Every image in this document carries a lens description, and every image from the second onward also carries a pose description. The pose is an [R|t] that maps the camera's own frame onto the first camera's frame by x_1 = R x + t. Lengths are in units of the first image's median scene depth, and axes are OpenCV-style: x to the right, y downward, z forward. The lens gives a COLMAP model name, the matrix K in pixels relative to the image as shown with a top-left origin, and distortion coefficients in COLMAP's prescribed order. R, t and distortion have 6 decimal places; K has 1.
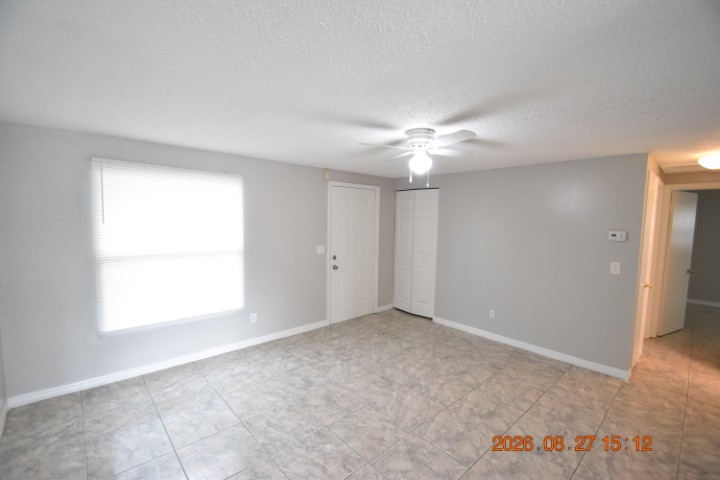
lens RADIAL K [[315.9, 0, 355.9], [0, 315.9, 244.1], [0, 0, 1]] dist [0.016903, -0.017401]
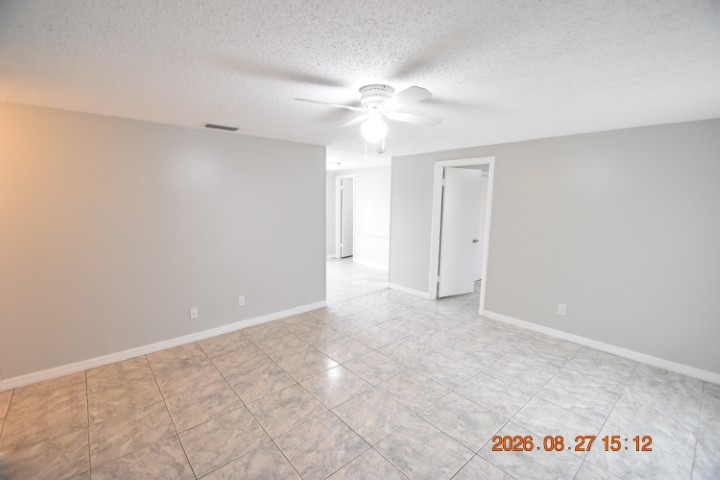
lens RADIAL K [[315.9, 0, 355.9], [0, 315.9, 244.1], [0, 0, 1]] dist [0.016903, -0.017401]
pose [[-0.999349, -0.031762, 0.017132, 0.212332], [-0.027043, 0.973465, 0.227232, -0.138391], [-0.023895, 0.226621, -0.973690, 1.768311]]
